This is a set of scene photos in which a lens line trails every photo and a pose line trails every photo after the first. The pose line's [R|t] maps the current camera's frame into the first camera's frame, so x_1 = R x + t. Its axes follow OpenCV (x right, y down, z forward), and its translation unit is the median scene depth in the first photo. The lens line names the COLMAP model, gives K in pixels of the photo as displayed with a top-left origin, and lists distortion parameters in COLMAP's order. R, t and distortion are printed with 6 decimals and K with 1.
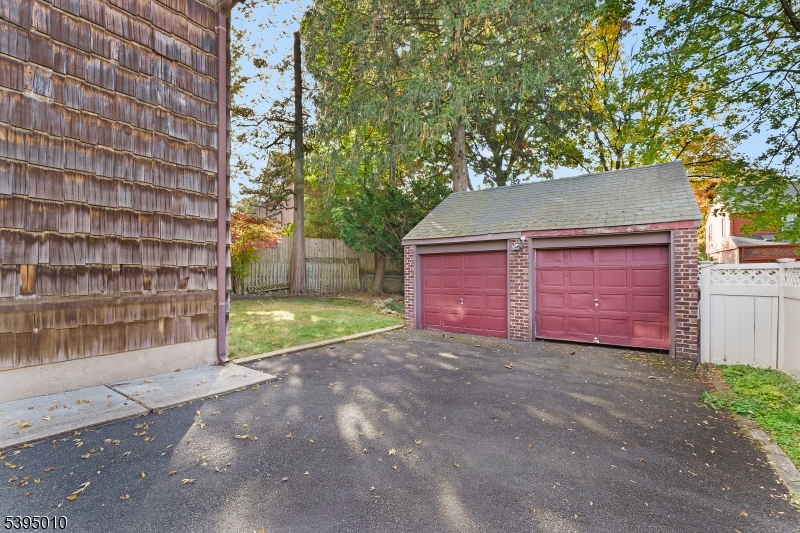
lens RADIAL K [[348.7, 0, 401.7], [0, 348.7, 267.9], [0, 0, 1]] dist [0.001407, 0.000084]
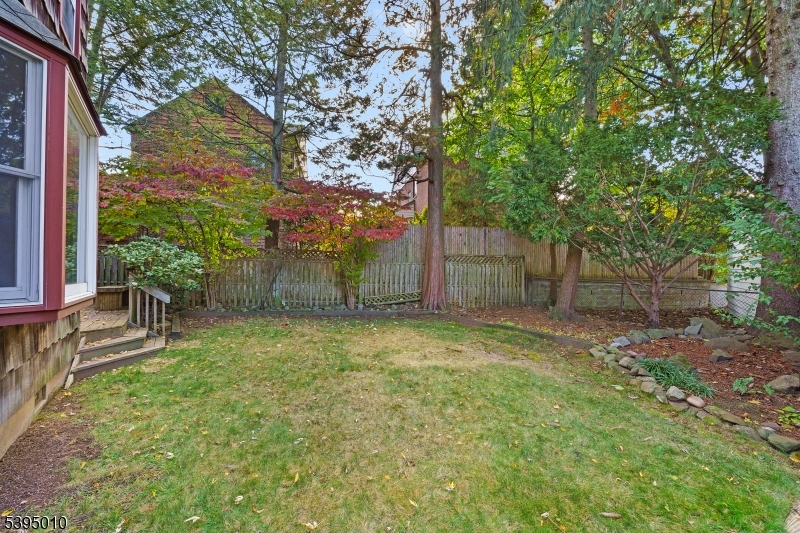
lens RADIAL K [[348.7, 0, 400.7], [0, 348.7, 265.3], [0, 0, 1]] dist [0.001407, 0.000084]
pose [[0.925802, 0.003629, -0.377993, -0.098755], [-0.006500, 0.999959, -0.006322, -0.005051], [0.377954, 0.008310, 0.925787, 0.340041]]
